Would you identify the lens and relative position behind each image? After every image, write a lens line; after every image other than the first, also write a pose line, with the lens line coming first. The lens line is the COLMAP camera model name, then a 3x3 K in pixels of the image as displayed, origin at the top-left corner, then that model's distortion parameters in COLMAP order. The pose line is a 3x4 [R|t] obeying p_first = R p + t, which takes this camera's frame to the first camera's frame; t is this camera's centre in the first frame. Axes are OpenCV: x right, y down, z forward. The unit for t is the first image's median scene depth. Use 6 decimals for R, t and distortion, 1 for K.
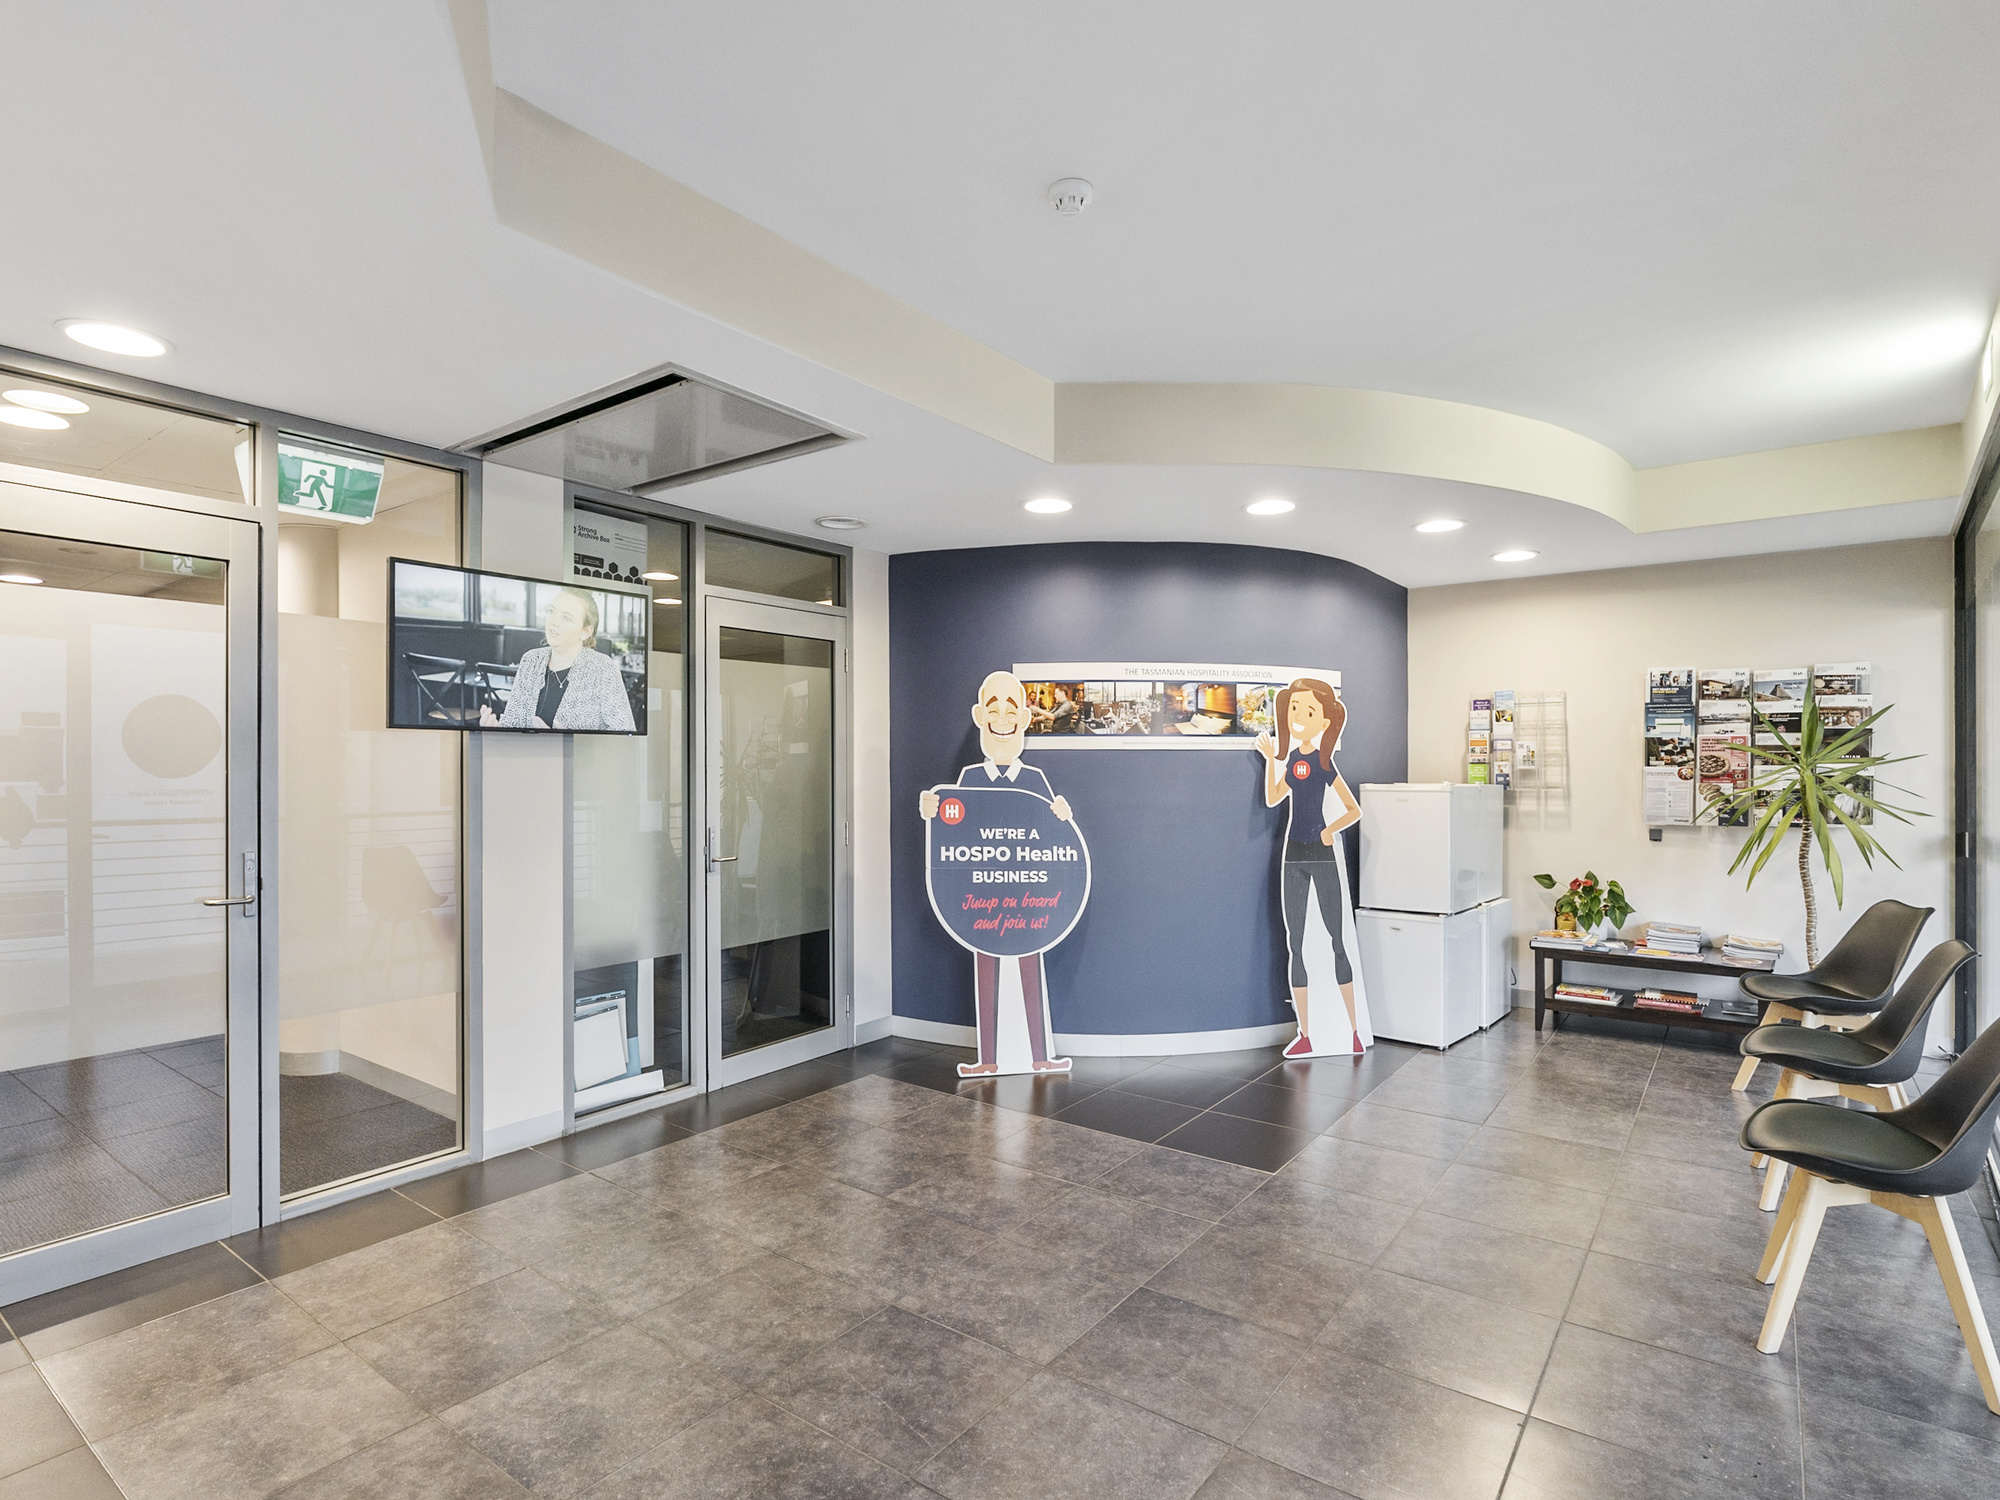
lens RADIAL K [[1024.3, 0, 993.1], [0, 1024.3, 753.8], [0, 0, 1]] dist [-0.007088, -0.001361]
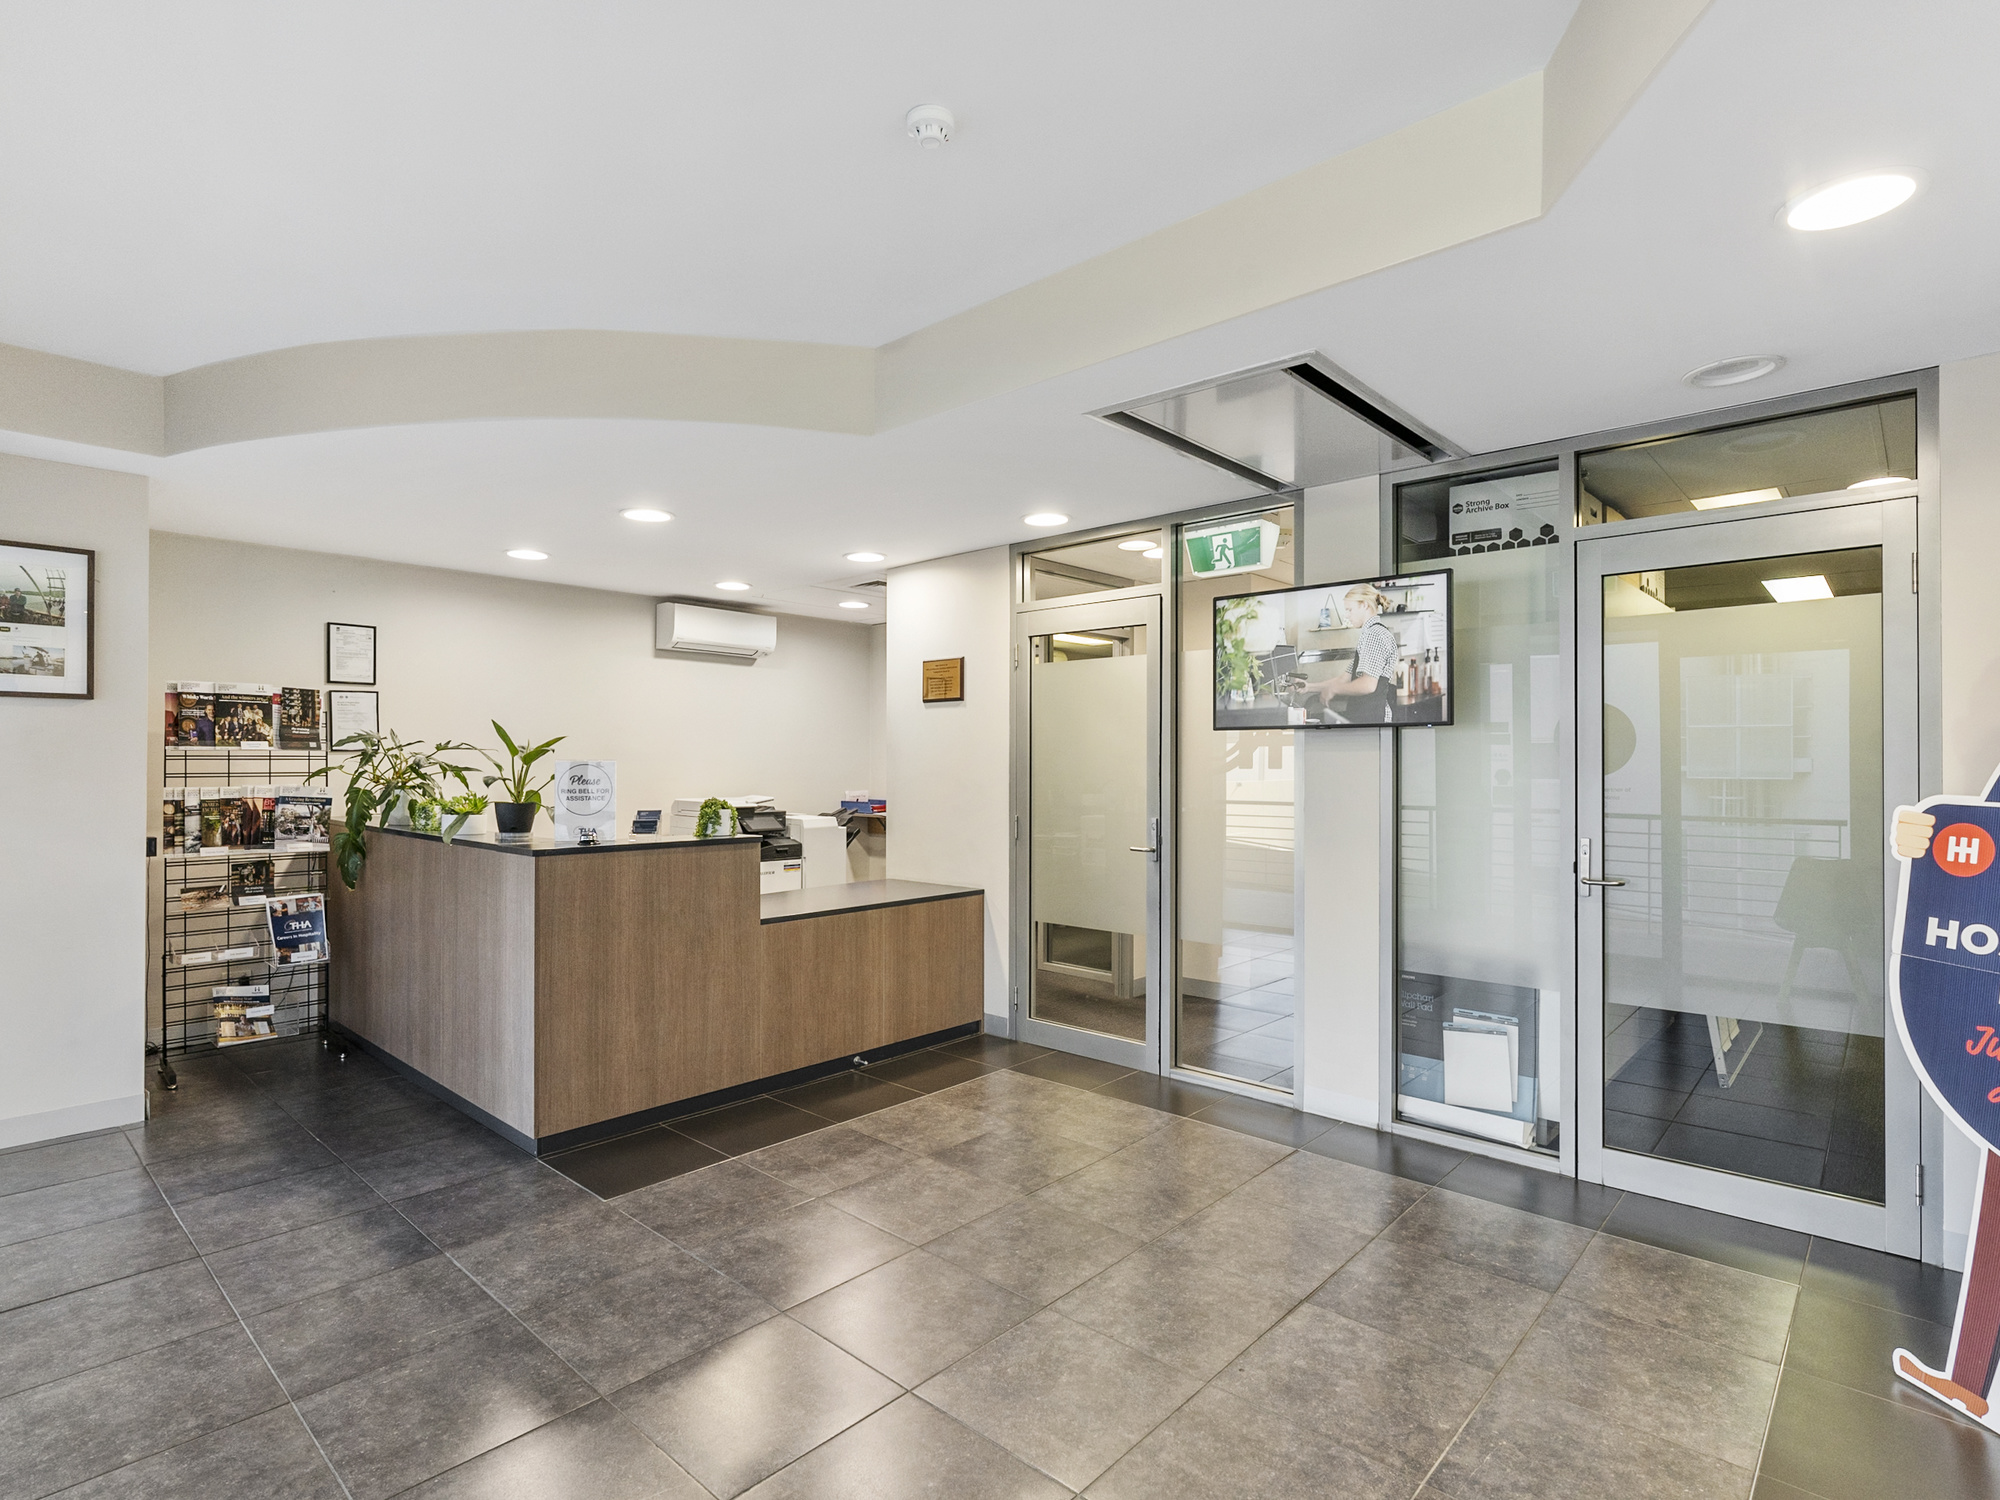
lens RADIAL K [[1024.3, 0, 1012.4], [0, 1024.3, 747.7], [0, 0, 1]] dist [-0.007088, -0.001361]
pose [[-0.090244, -0.015354, -0.995801, 0.486874], [0.009229, 0.999825, -0.016253, 0.010612], [0.995877, -0.010657, -0.090086, 0.584381]]
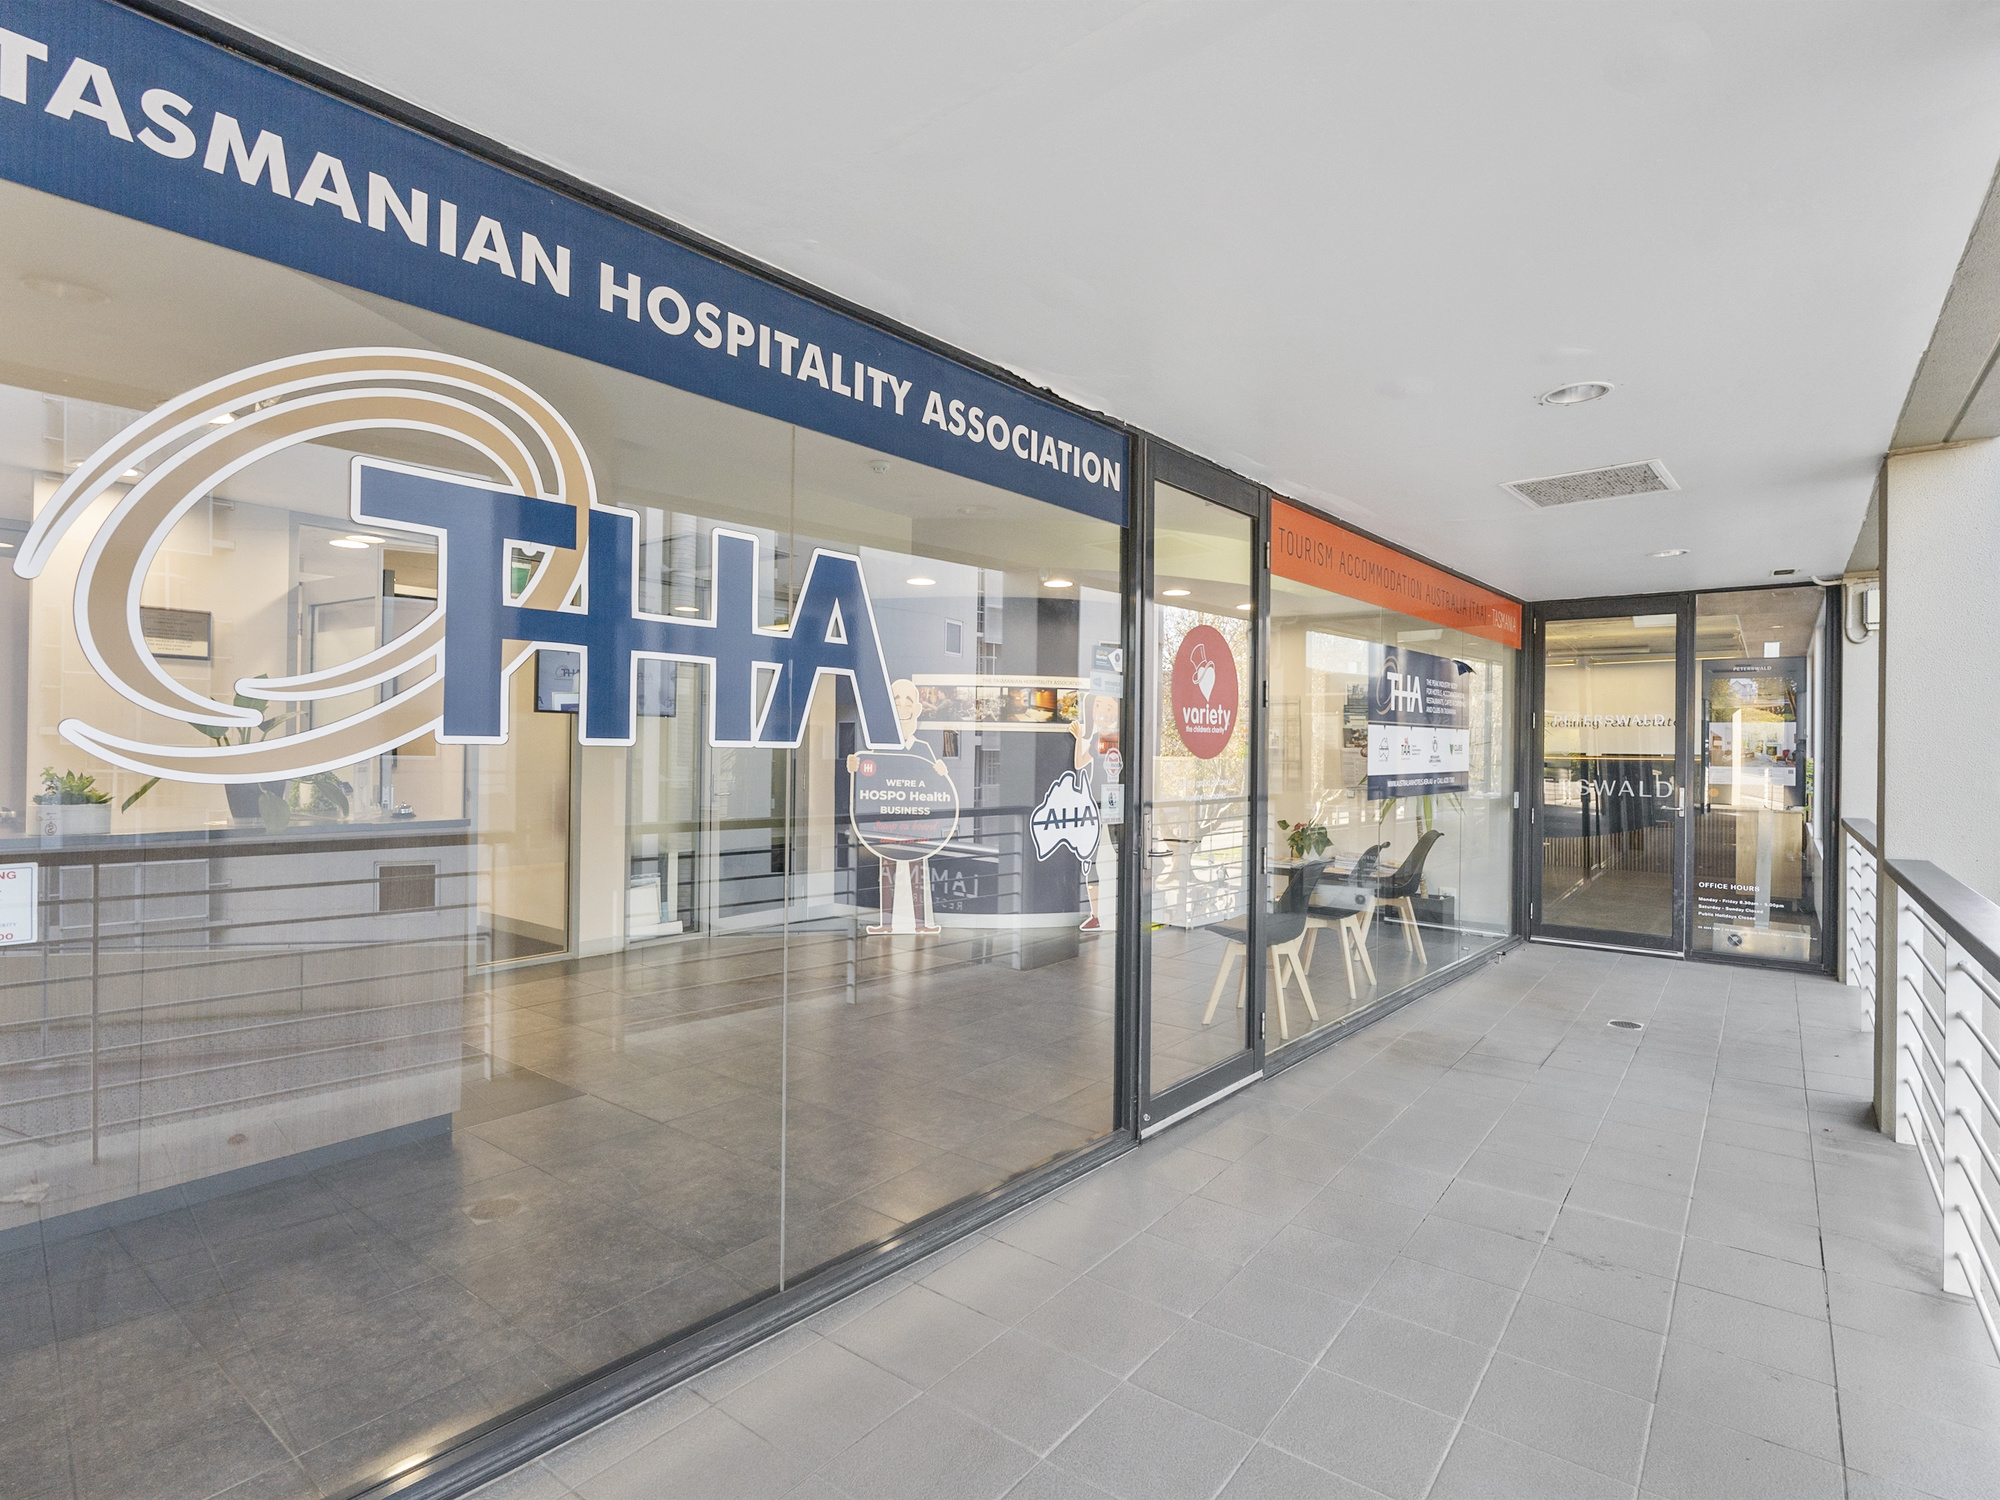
lens RADIAL K [[1024.3, 0, 1020.4], [0, 1024.3, 756.9], [0, 0, 1]] dist [-0.007088, -0.001361]
pose [[0.999886, 0.014706, -0.003288, 0.198497], [-0.014652, 0.999764, 0.016025, 0.010391], [0.003523, -0.015975, 0.999866, -0.572313]]
